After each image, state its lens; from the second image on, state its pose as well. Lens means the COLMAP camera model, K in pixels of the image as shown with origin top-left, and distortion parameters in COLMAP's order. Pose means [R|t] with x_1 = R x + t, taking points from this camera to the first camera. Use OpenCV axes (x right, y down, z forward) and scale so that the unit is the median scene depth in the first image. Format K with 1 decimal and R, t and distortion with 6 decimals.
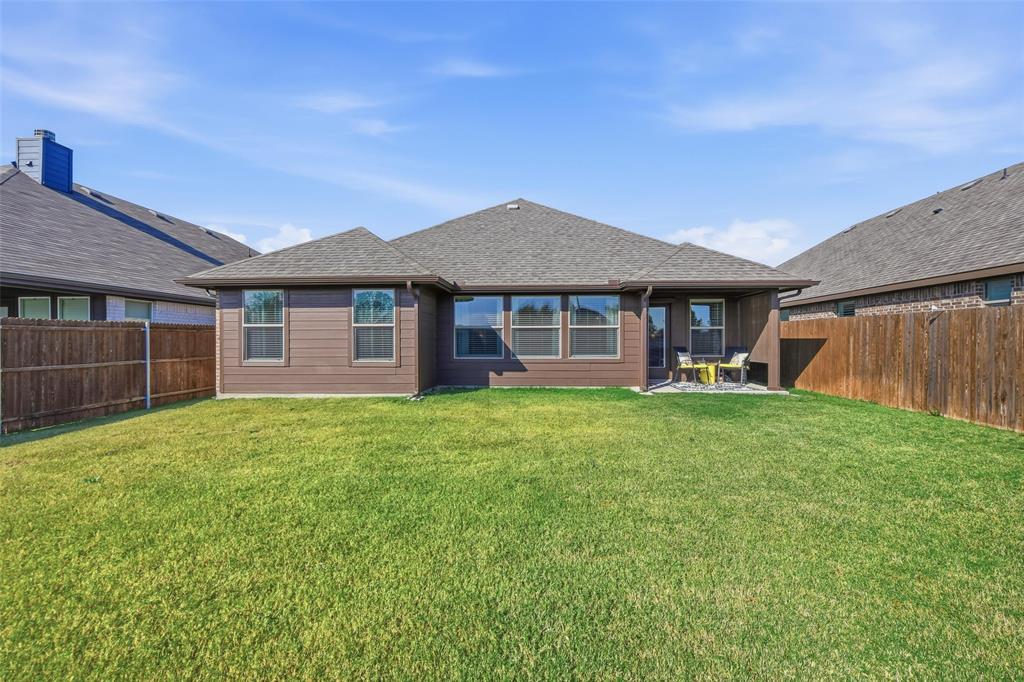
lens RADIAL K [[415.1, 0, 515.2], [0, 415.1, 339.5], [0, 0, 1]] dist [-0.000259, -0.003475]
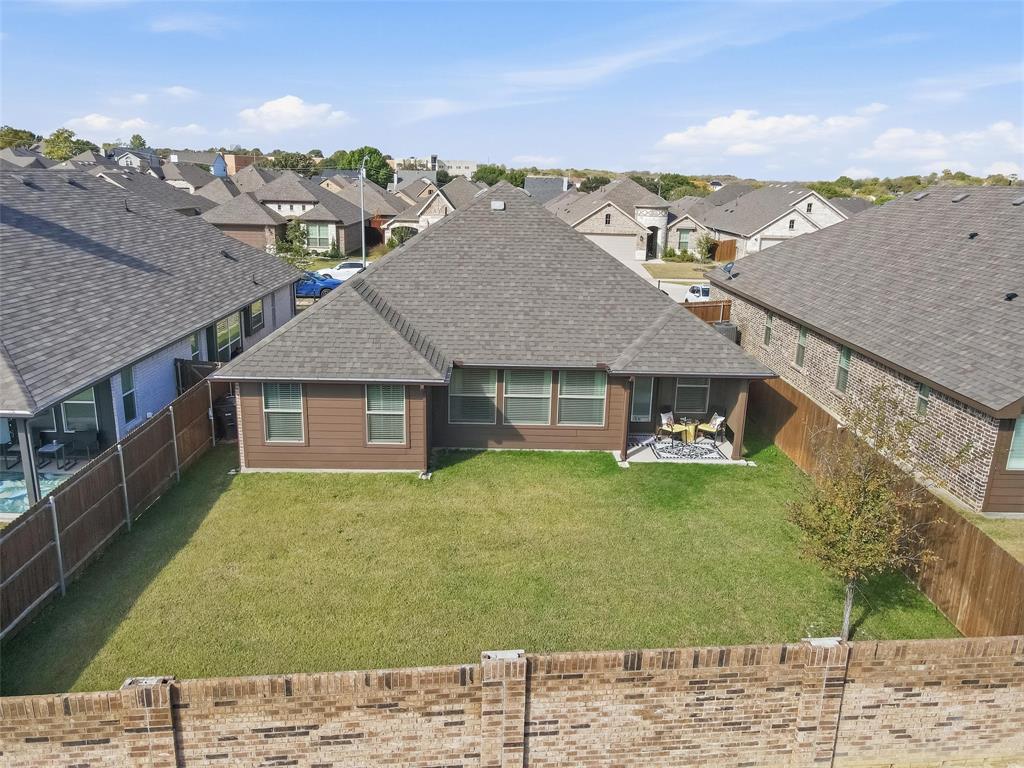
lens RADIAL K [[762.1, 0, 510.2], [0, 762.1, 370.2], [0, 0, 1]] dist [0.006078, 0.006721]
pose [[0.997275, 0.008969, 0.073232, -0.133507], [-0.026980, 0.968168, 0.248843, -0.565974], [-0.068669, -0.250141, 0.965771, -0.833454]]
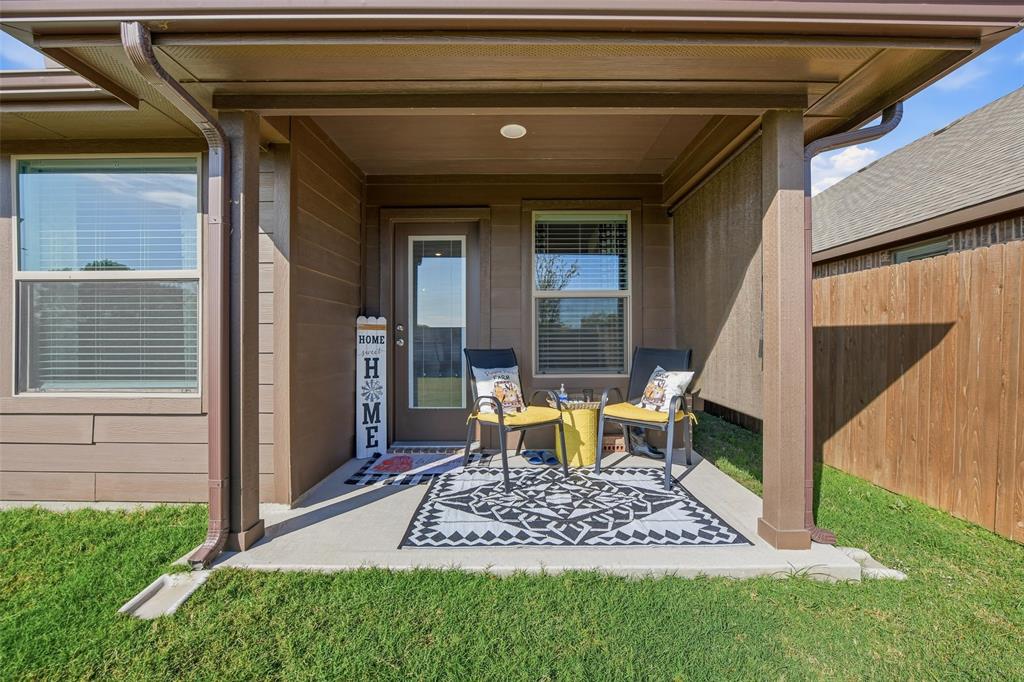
lens RADIAL K [[415.1, 0, 515.2], [0, 415.1, 339.5], [0, 0, 1]] dist [-0.000259, -0.003475]
pose [[0.998999, -0.000895, 0.044727, 0.426309], [0.000632, 0.999982, 0.005893, 0.008070], [-0.044732, -0.005858, 0.998982, 0.719456]]
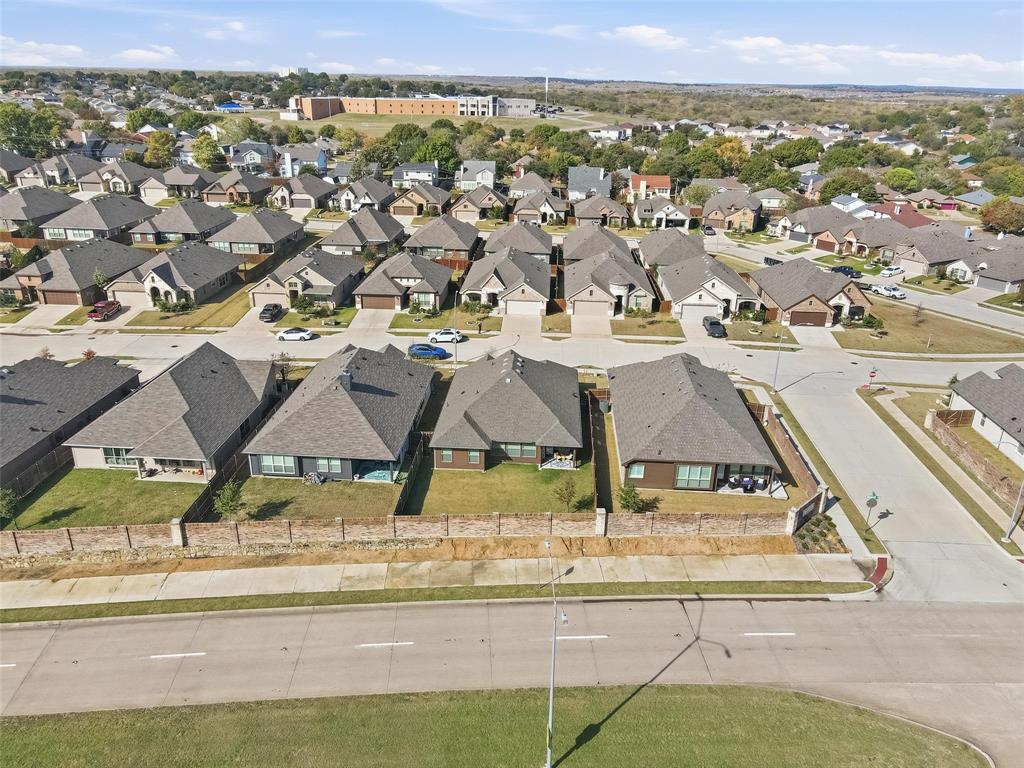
lens RADIAL K [[762.1, 0, 510.2], [0, 762.1, 370.2], [0, 0, 1]] dist [0.006078, 0.006721]
pose [[0.999755, 0.022019, -0.002176, 0.020896], [-0.019776, 0.933329, 0.358478, -3.044404], [0.009924, -0.358348, 0.933535, -4.961357]]
